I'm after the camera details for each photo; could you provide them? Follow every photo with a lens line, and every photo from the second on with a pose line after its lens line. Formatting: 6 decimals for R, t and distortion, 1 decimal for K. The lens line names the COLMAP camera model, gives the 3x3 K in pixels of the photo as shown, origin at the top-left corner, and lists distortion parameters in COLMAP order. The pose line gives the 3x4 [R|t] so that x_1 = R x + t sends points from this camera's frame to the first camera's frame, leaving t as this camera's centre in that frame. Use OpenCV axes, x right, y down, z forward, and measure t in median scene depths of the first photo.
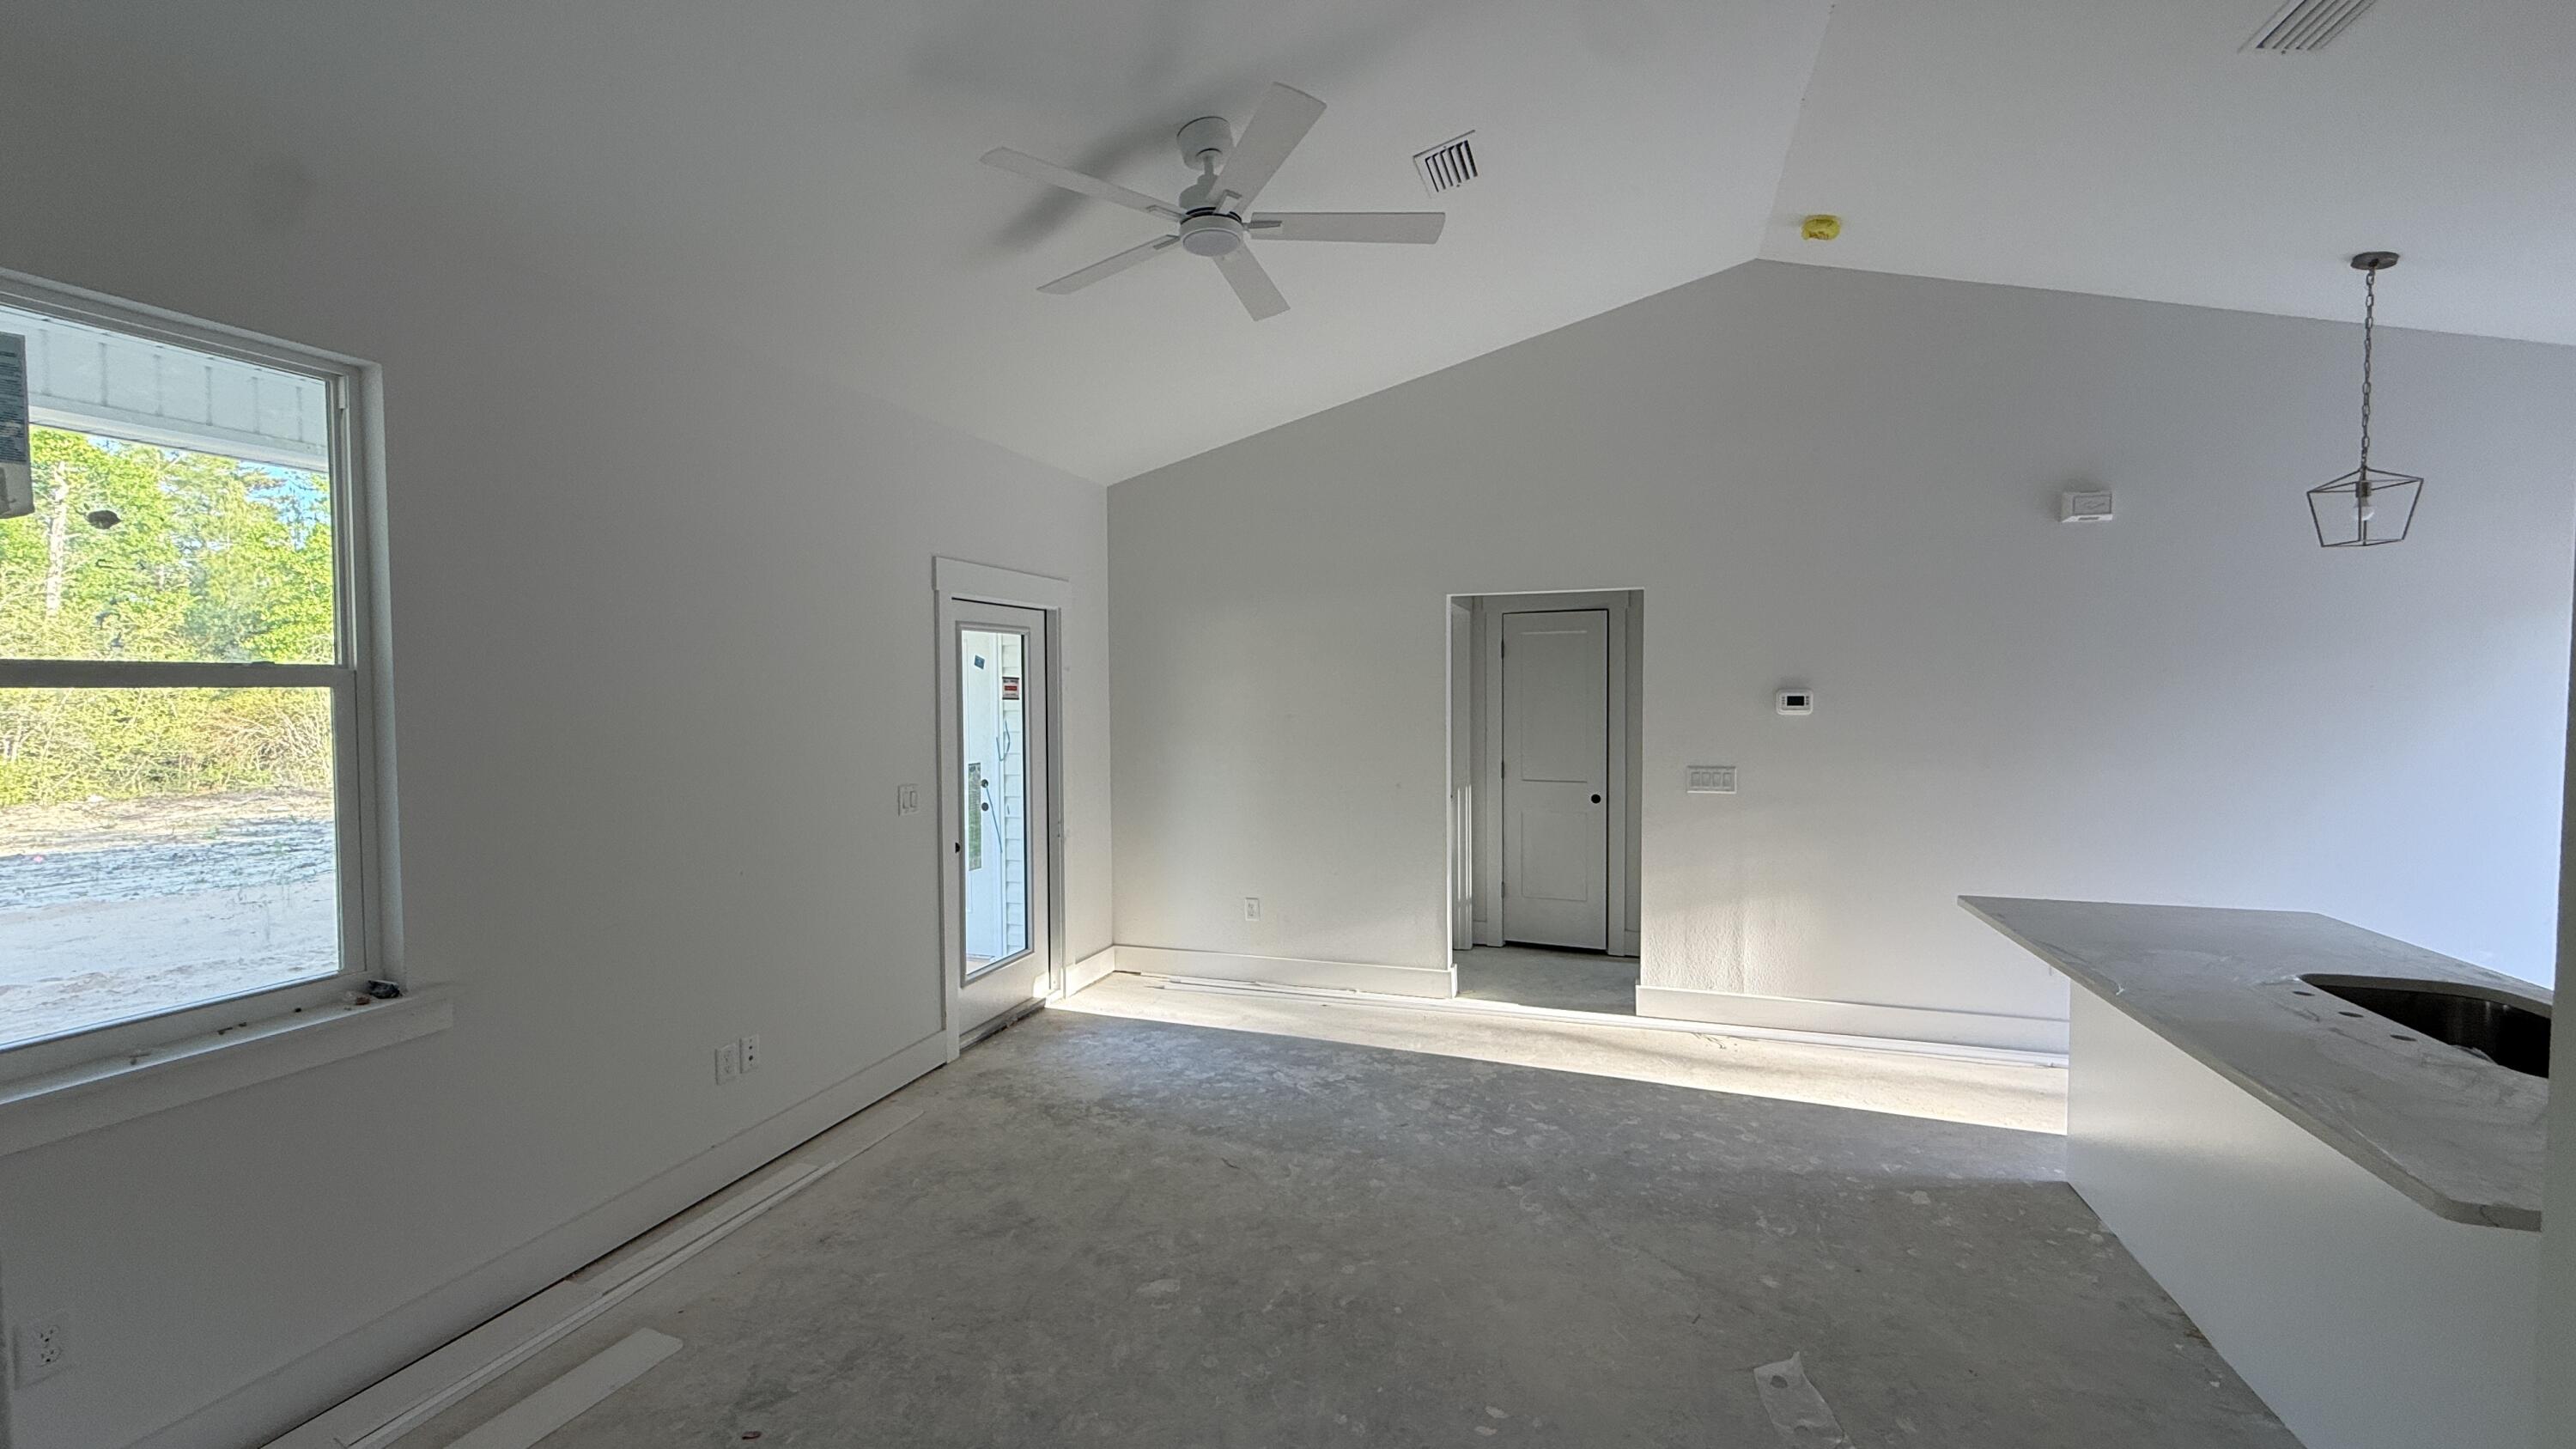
lens RADIAL K [[1030.0, 0, 1272.9], [0, 1030.0, 730.8], [0, 0, 1]] dist [-0.000670, -0.000458]
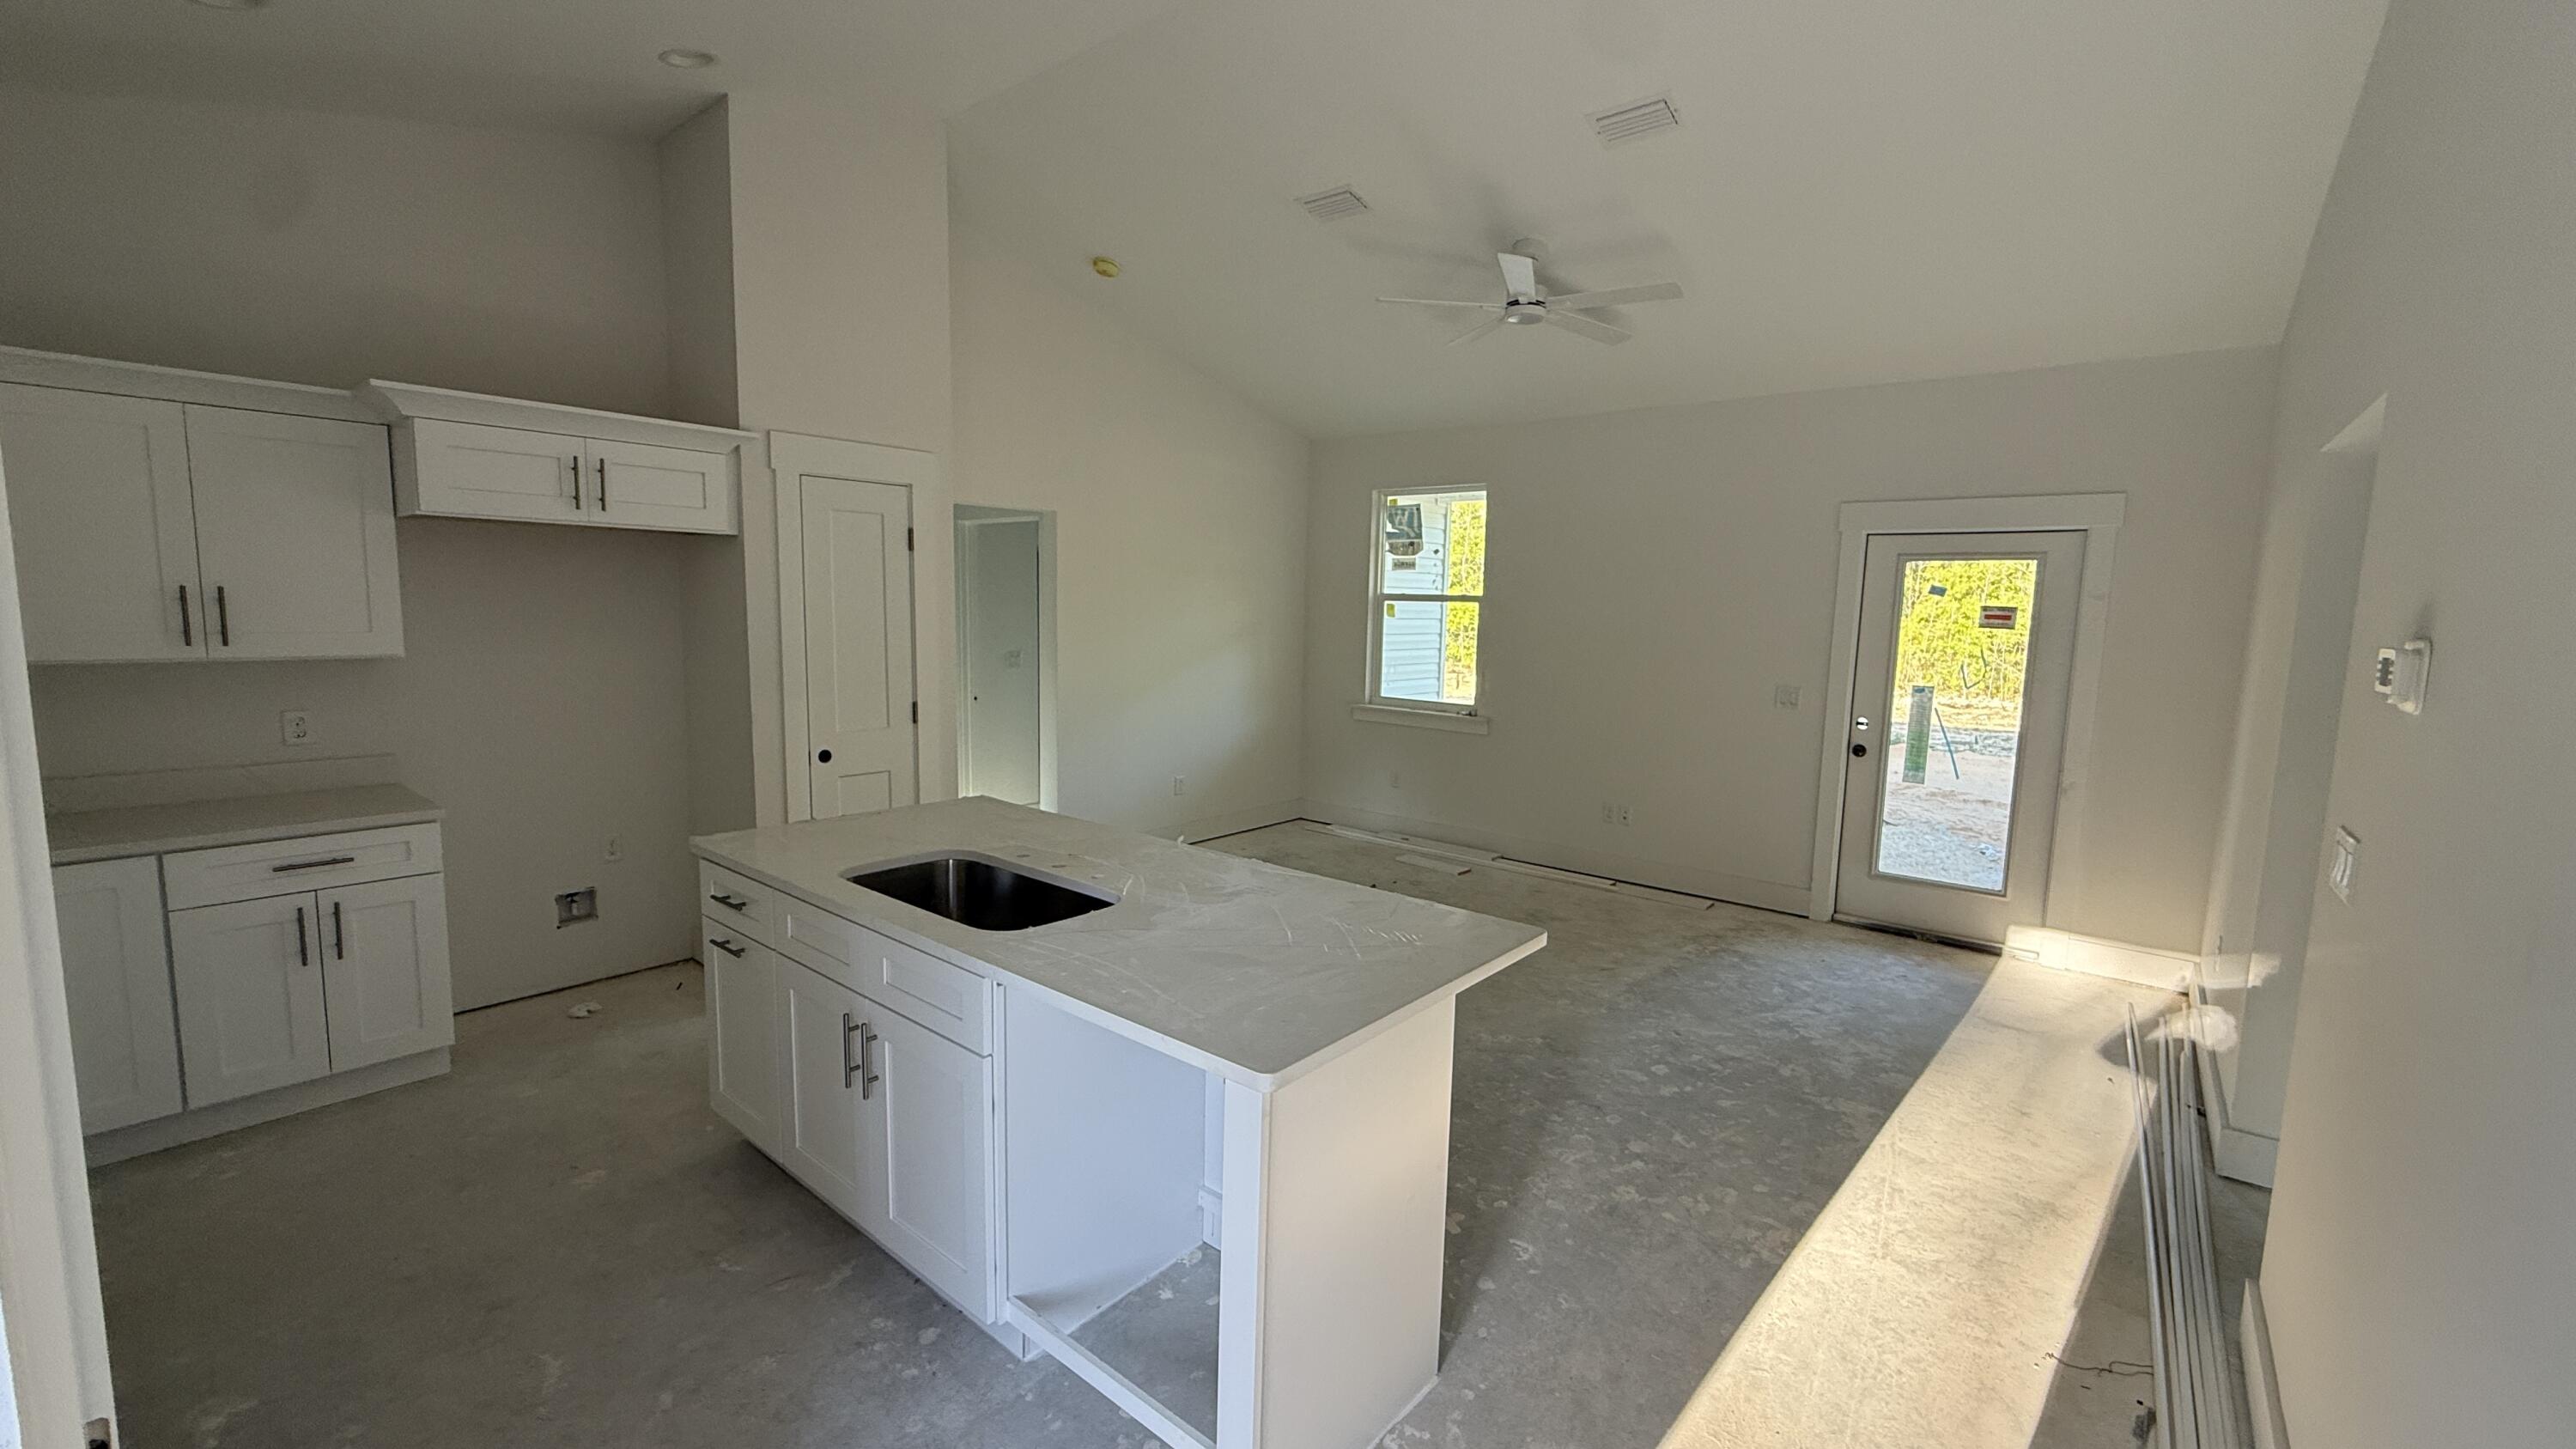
lens RADIAL K [[1008.0, 0, 1300.5], [0, 1008.0, 719.3], [0, 0, 1]] dist [-0.002547, -0.000131]
pose [[-0.344527, 0.104133, -0.932983, 1.091609], [-0.064682, 0.988834, 0.134252, -0.039048], [0.936545, 0.106601, -0.333945, 0.883802]]
